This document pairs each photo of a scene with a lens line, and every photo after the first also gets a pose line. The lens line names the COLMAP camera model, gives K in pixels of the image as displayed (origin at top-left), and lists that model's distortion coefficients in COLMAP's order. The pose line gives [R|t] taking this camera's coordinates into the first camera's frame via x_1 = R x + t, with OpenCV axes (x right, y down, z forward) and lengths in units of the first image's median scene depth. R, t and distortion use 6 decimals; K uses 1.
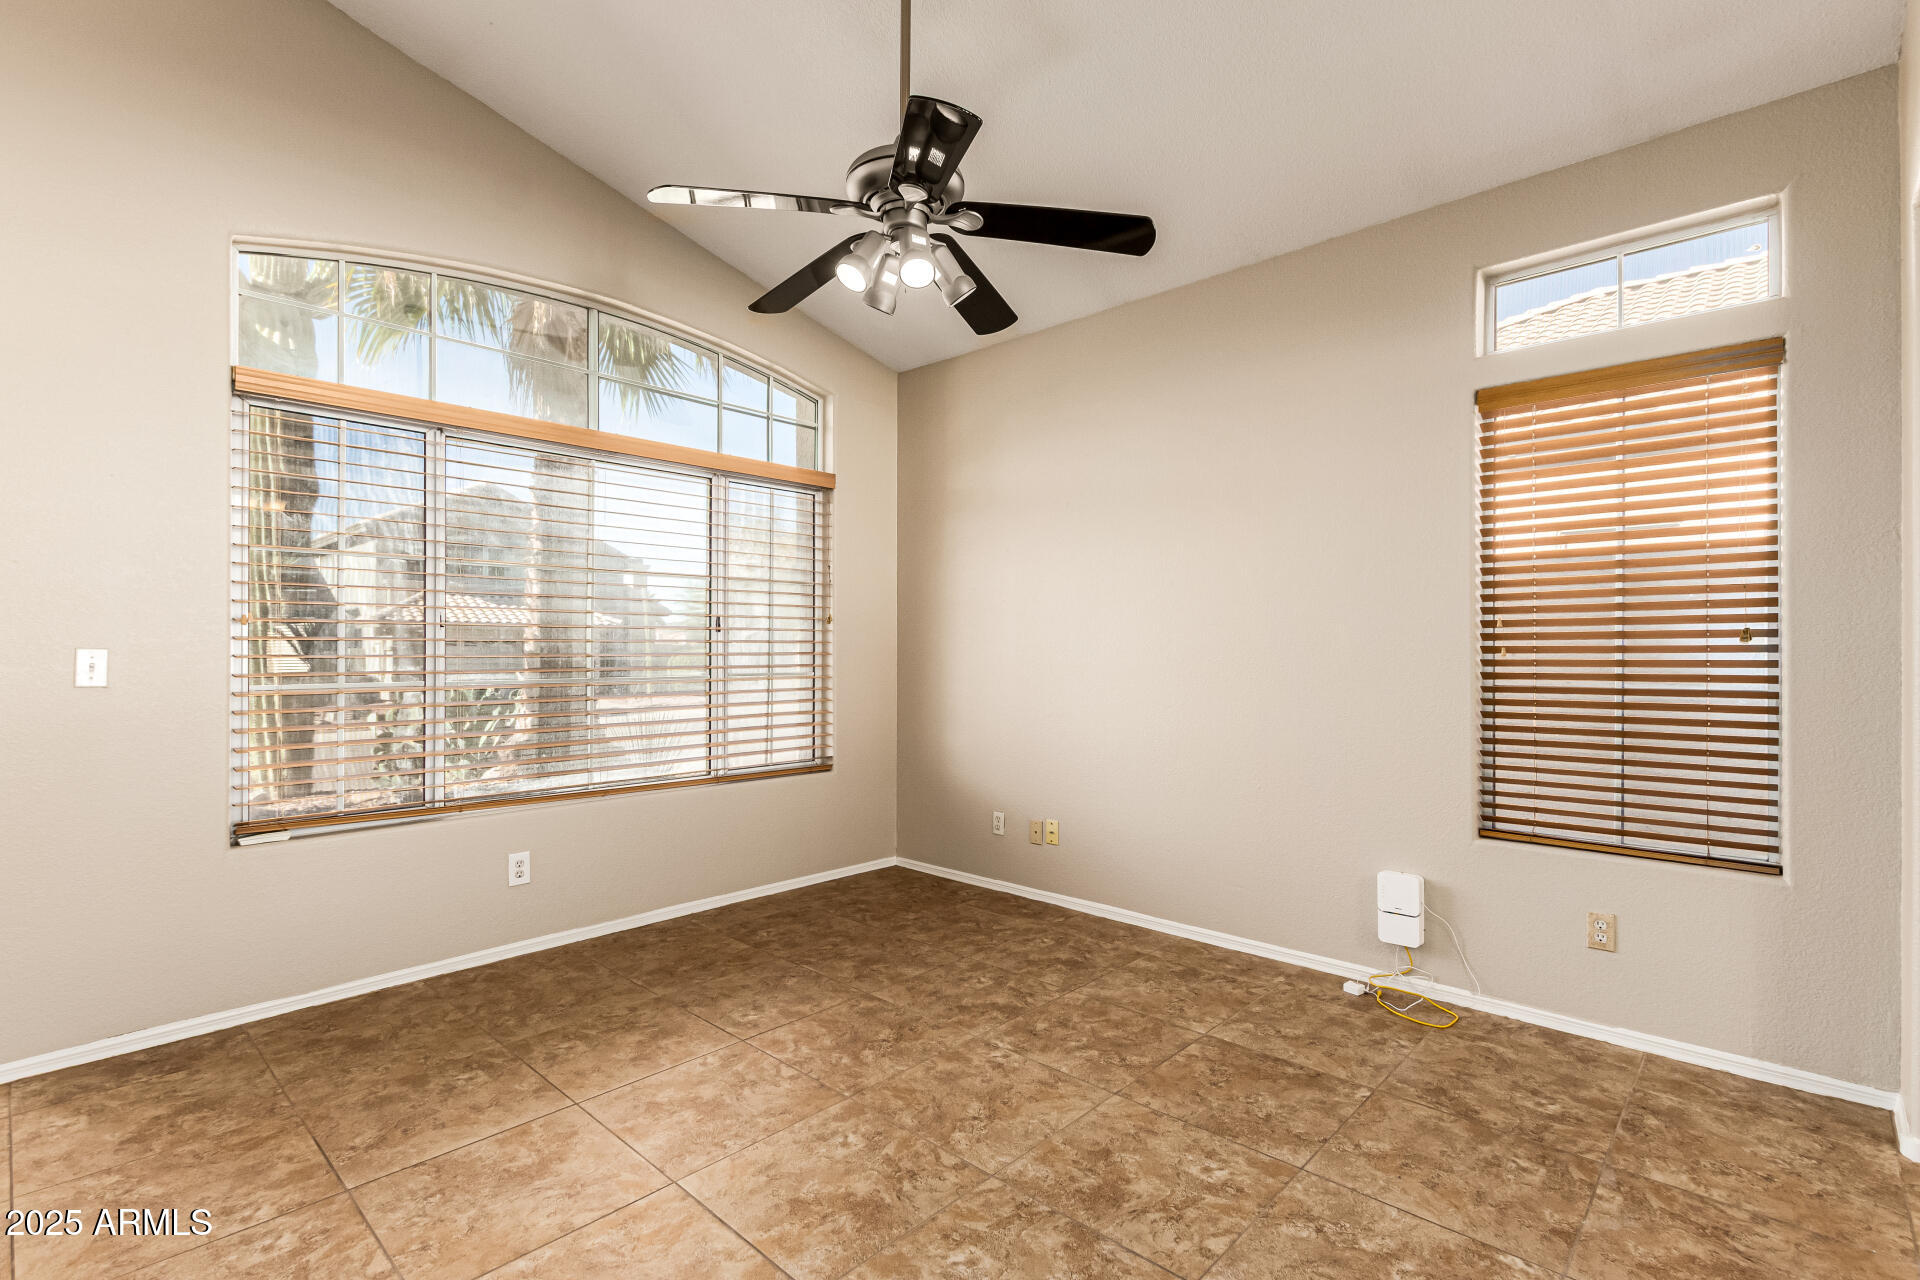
lens RADIAL K [[875.4, 0, 972.4], [0, 875.4, 647.6], [0, 0, 1]] dist [0.005444, -0.000160]
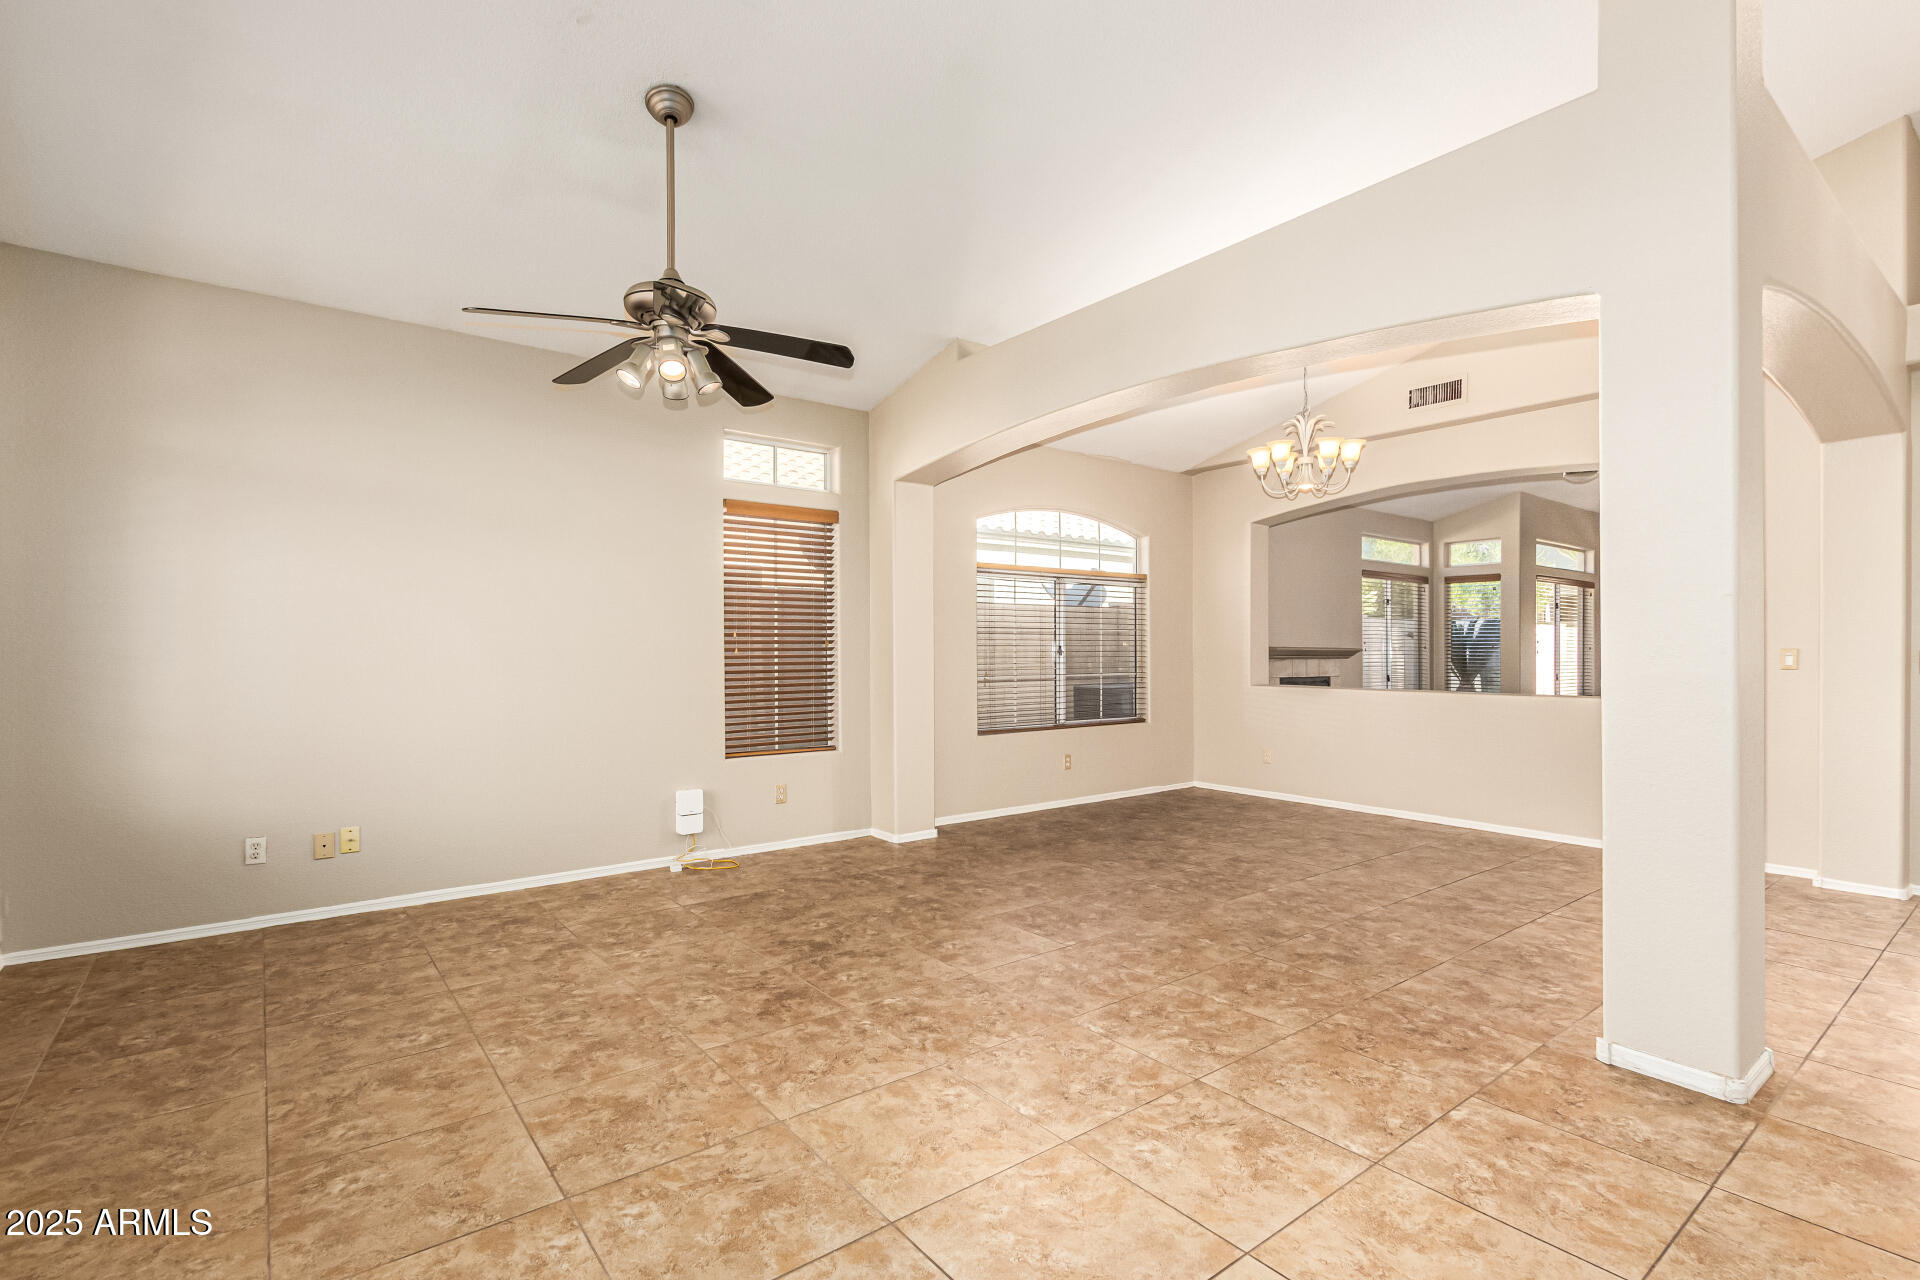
lens RADIAL K [[902.1, 0, 925.9], [0, 902.1, 649.4], [0, 0, 1]] dist [0.001283, 0.000028]
pose [[0.188437, 0.001091, 0.982085, -1.103060], [-0.001323, 0.999999, -0.000857, 0.002566], [-0.982084, -0.001138, 0.188439, 0.282021]]
